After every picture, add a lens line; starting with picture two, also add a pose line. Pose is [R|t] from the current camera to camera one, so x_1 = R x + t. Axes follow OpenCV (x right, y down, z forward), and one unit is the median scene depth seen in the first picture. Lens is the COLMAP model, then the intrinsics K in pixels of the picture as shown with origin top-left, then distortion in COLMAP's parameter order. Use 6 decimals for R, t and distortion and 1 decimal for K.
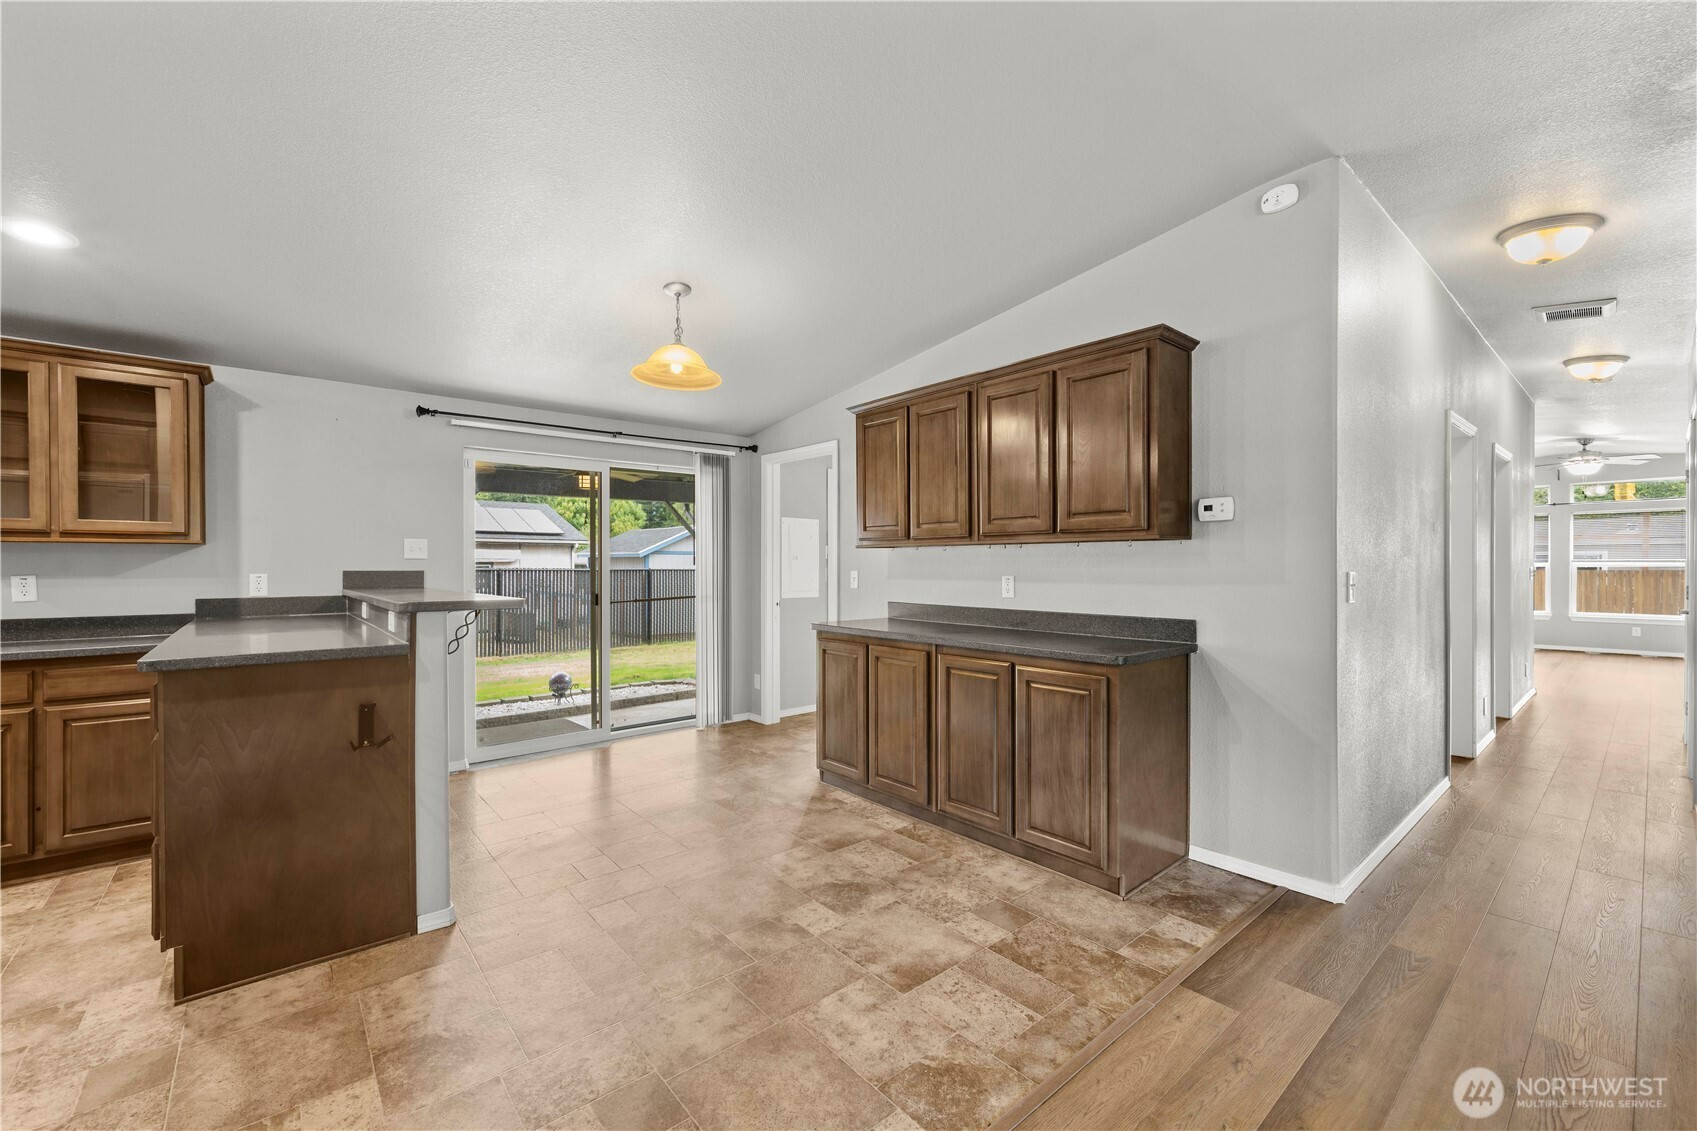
lens RADIAL K [[689.3, 0, 849.6], [0, 689.3, 571.5], [0, 0, 1]] dist [-0.011823, 0.001211]
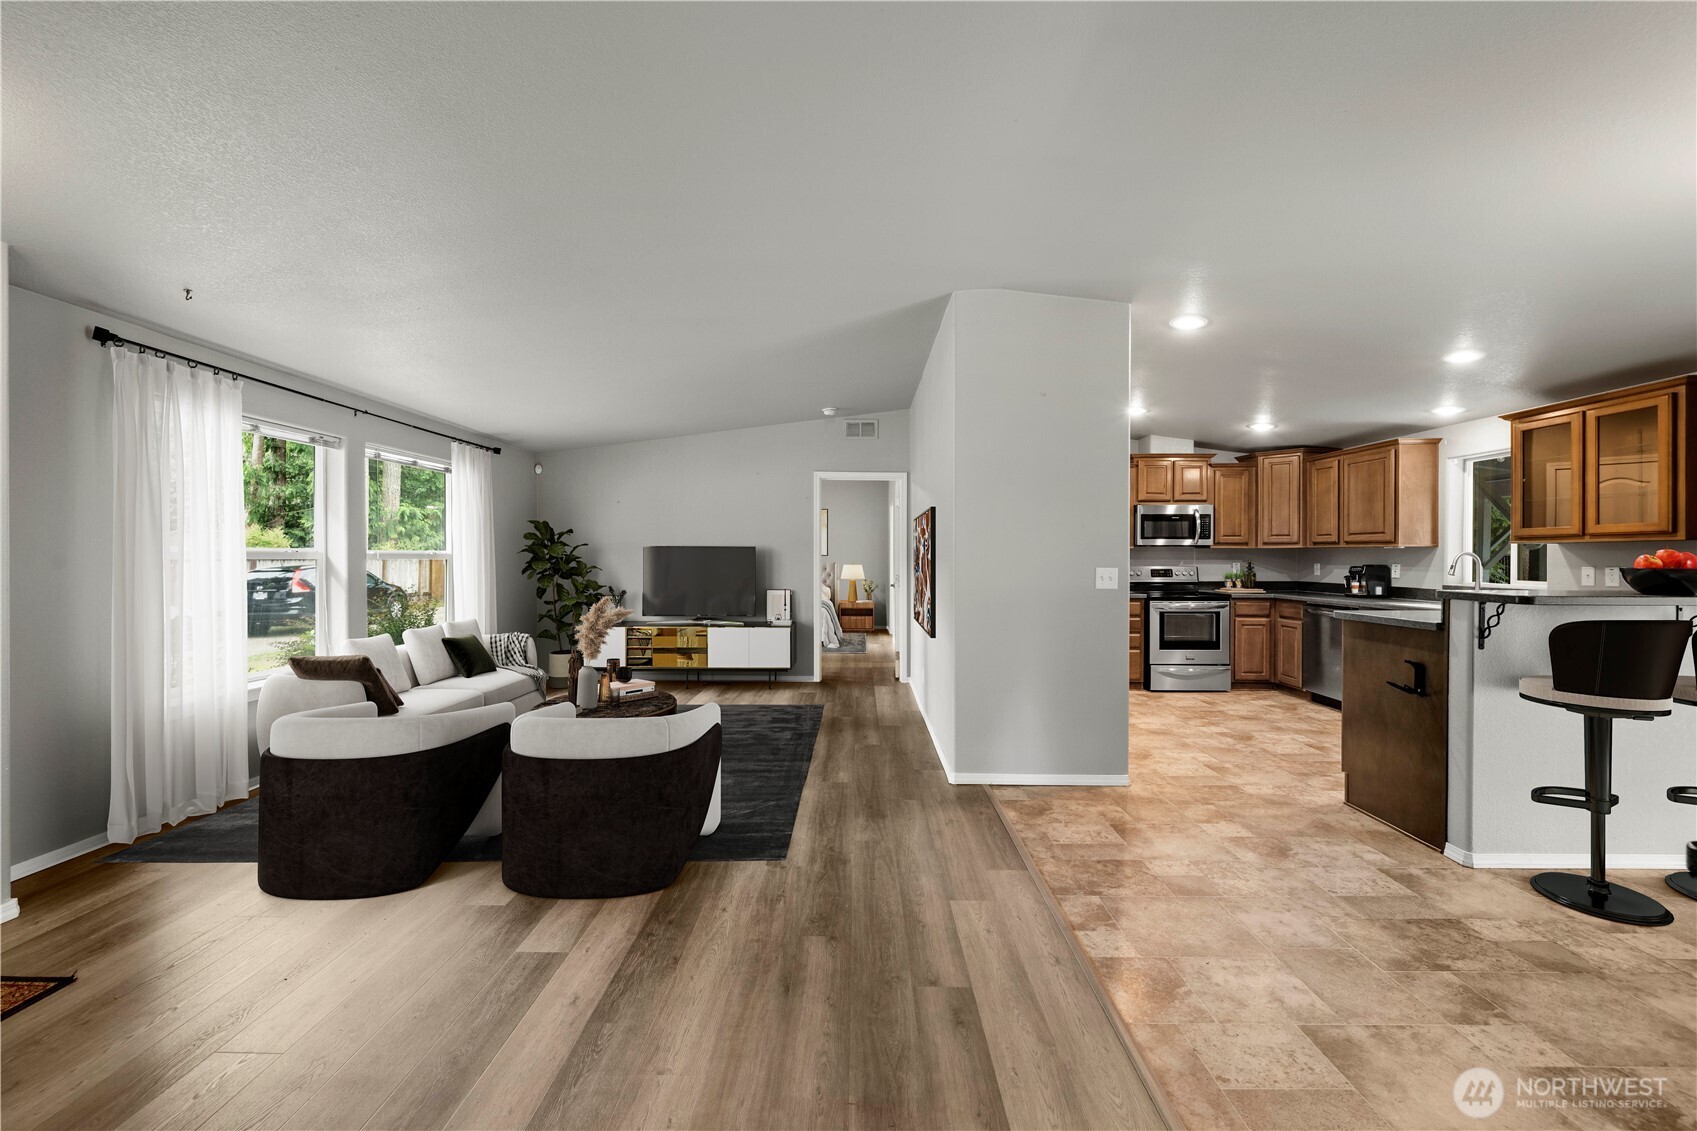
lens RADIAL K [[677.7, 0, 839.1], [0, 677.7, 560.5], [0, 0, 1]] dist [-0.000651, 0.000623]
pose [[-0.663813, 0.005442, -0.747878, 0.851458], [-0.004135, 0.999932, 0.010947, -0.015971], [0.747887, 0.010359, -0.663746, 0.787281]]
